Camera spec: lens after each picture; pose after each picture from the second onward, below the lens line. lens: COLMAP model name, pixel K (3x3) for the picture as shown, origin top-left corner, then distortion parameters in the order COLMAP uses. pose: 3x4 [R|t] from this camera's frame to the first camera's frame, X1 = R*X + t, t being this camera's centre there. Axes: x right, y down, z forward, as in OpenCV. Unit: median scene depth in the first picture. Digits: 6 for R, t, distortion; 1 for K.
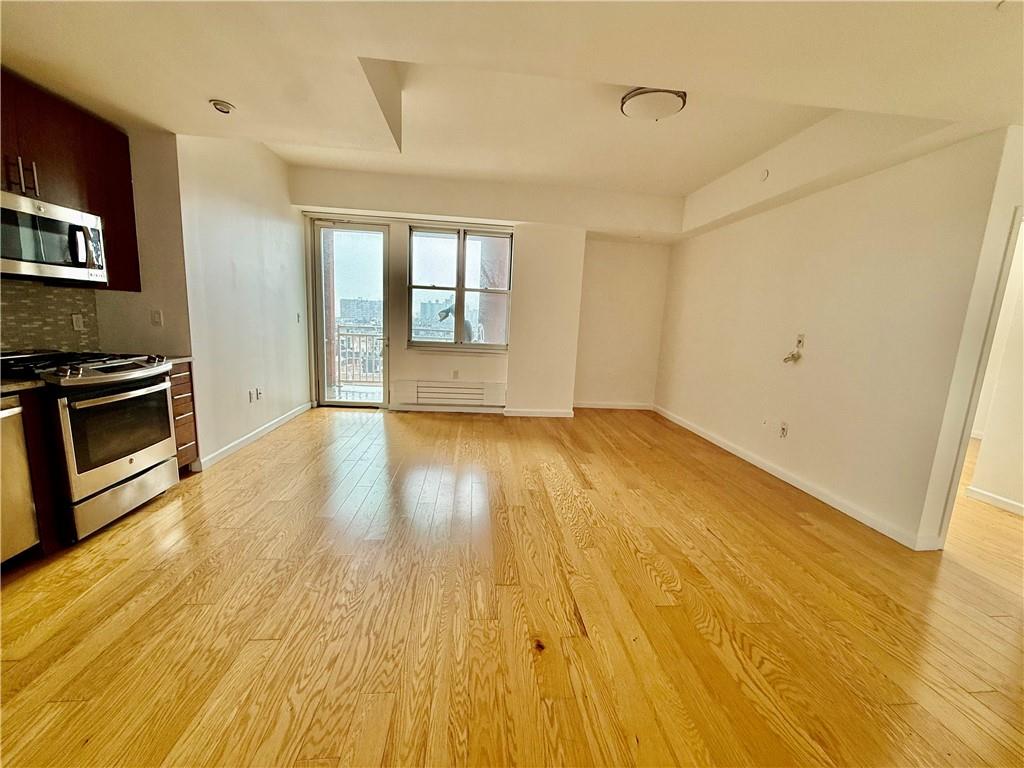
lens RADIAL K [[407.7, 0, 510.5], [0, 407.7, 383.9], [0, 0, 1]] dist [-0.000853, 0.000186]
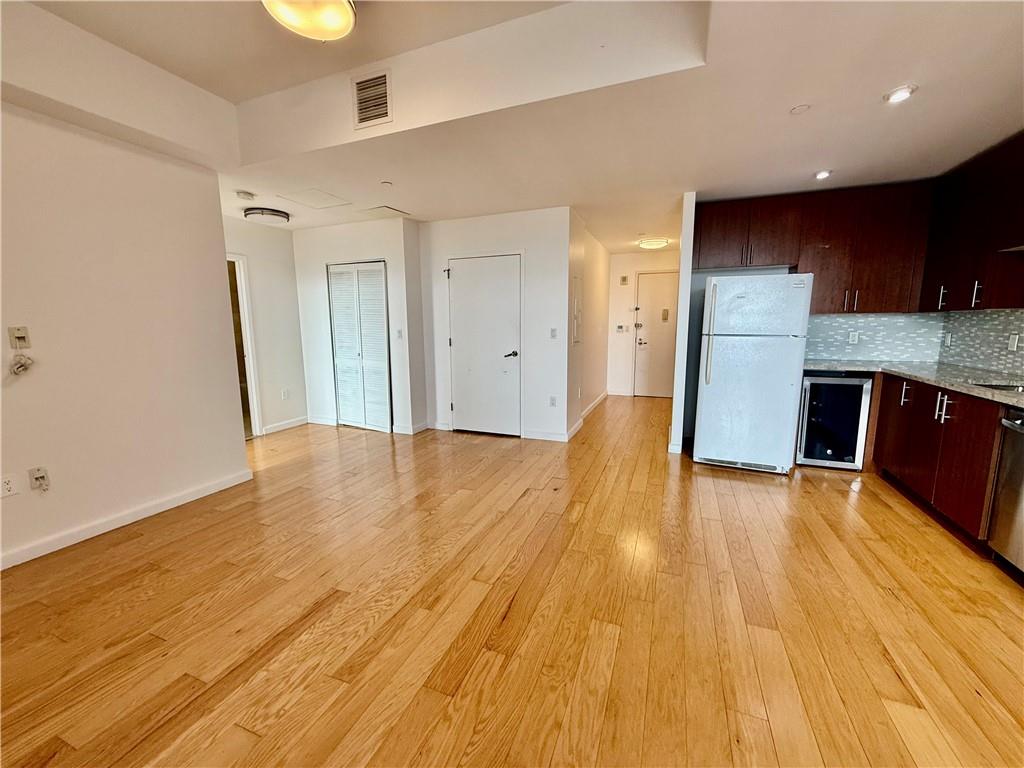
lens RADIAL K [[407.7, 0, 510.5], [0, 407.7, 383.9], [0, 0, 1]] dist [-0.000853, 0.000186]
pose [[-0.890208, -0.108127, 0.442537, -0.315004], [0.036394, 0.951439, 0.305679, -0.252400], [-0.454099, 0.288223, -0.843043, 1.506438]]
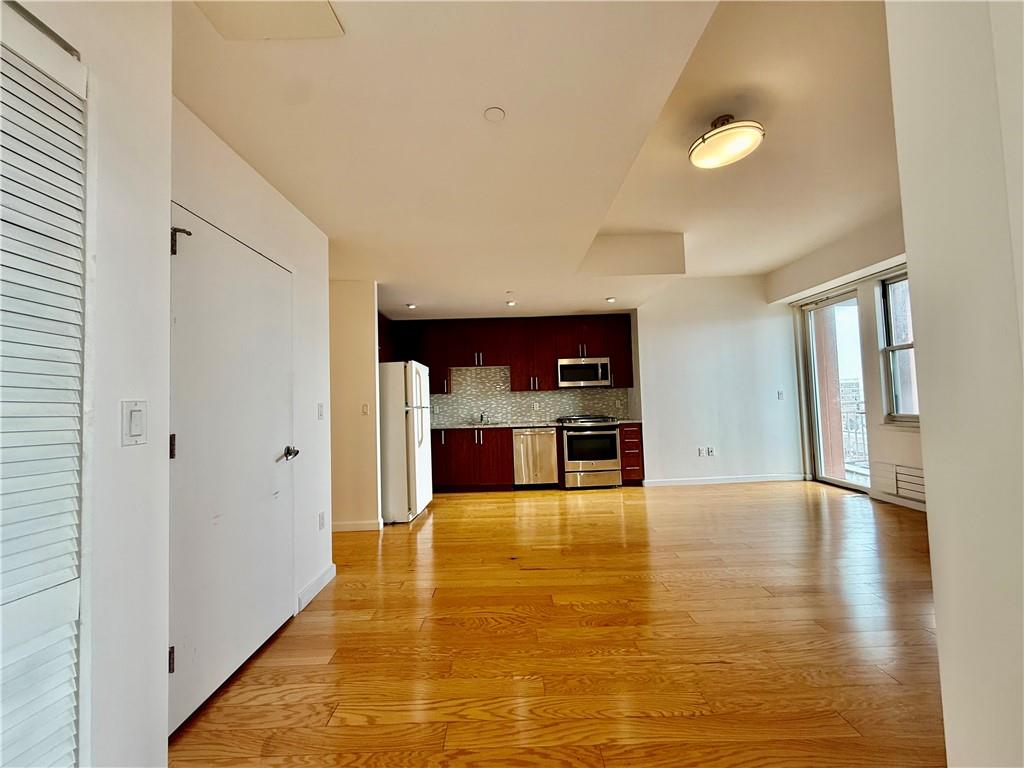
lens RADIAL K [[407.7, 0, 510.5], [0, 407.7, 383.9], [0, 0, 1]] dist [-0.000853, 0.000186]
pose [[-0.082483, -0.091421, -0.992390, 1.187763], [-0.130470, 0.988204, -0.080191, -0.004670], [0.988015, 0.122863, -0.093437, 0.620627]]
